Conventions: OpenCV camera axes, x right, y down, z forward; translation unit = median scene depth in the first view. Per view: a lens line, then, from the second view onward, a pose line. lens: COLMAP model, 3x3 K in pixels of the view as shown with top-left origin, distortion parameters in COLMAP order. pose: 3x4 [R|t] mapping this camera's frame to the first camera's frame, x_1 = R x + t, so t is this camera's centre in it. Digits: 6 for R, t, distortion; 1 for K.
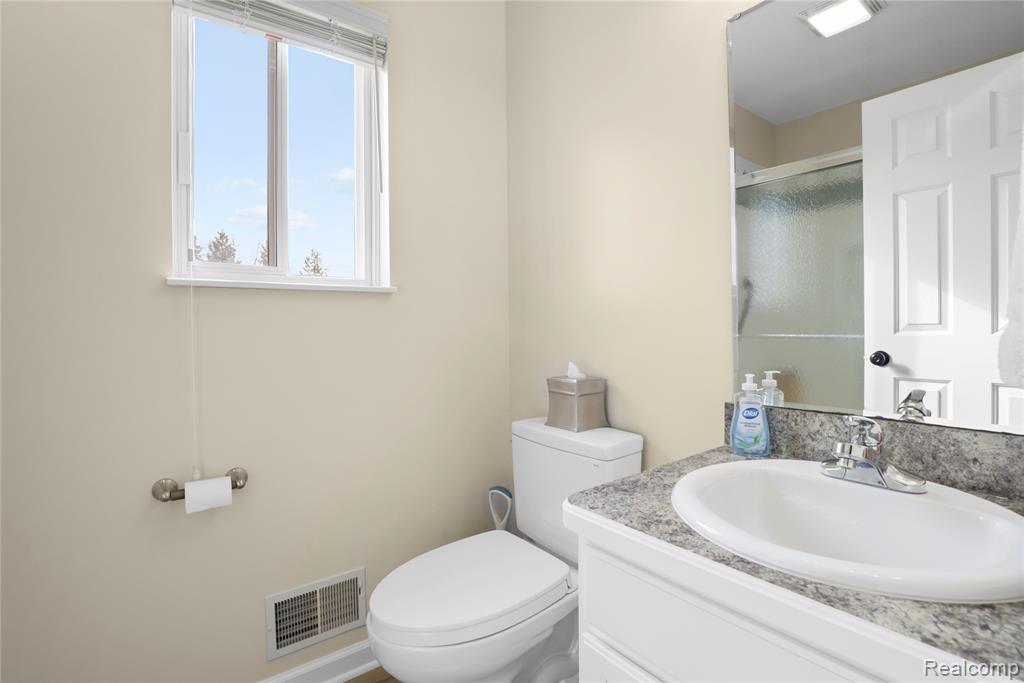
lens RADIAL K [[470.5, 0, 510.6], [0, 470.5, 334.6], [0, 0, 1]] dist [-0.022414, 0.001637]
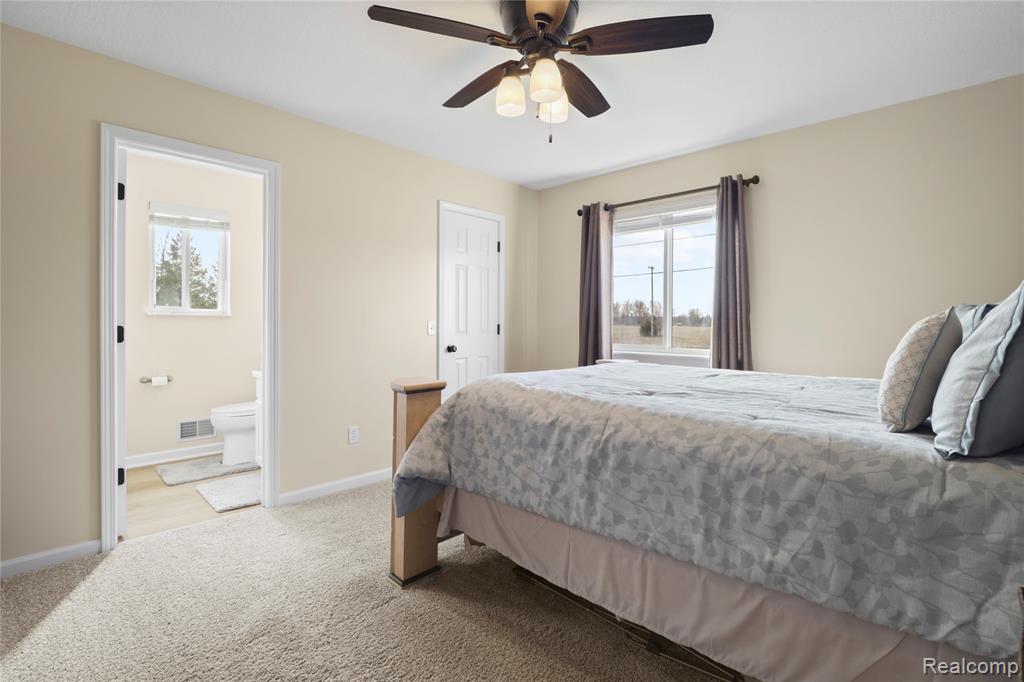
lens RADIAL K [[470.5, 0, 510.6], [0, 470.5, 334.1], [0, 0, 1]] dist [-0.022414, 0.001637]
pose [[0.989447, 0.020878, 0.143381, 1.405788], [-0.020589, 0.999782, -0.003503, -0.022107], [-0.143423, 0.000514, 0.989661, -2.770992]]
